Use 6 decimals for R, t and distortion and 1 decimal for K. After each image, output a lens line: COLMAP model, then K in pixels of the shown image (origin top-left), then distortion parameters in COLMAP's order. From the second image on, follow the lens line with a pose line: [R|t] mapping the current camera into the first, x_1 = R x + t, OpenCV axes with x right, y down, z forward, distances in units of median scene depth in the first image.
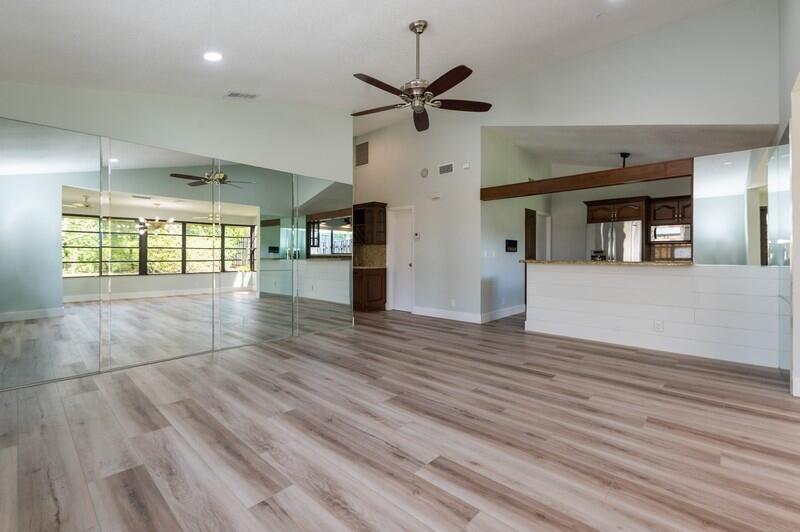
lens RADIAL K [[359.0, 0, 402.9], [0, 359.0, 260.3], [0, 0, 1]] dist [0.013224, -0.003103]
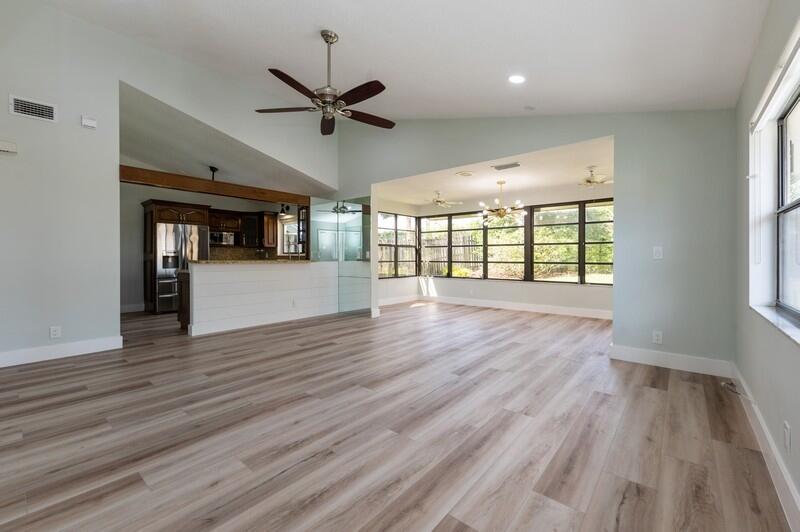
lens RADIAL K [[340.8, 0, 402.0], [0, 340.8, 259.4], [0, 0, 1]] dist [0.013359, 0.000469]
pose [[-0.071513, -0.007543, 0.997411, -1.119350], [0.010982, 0.999905, 0.008349, -0.011697], [-0.997379, 0.011551, -0.071423, 1.003171]]
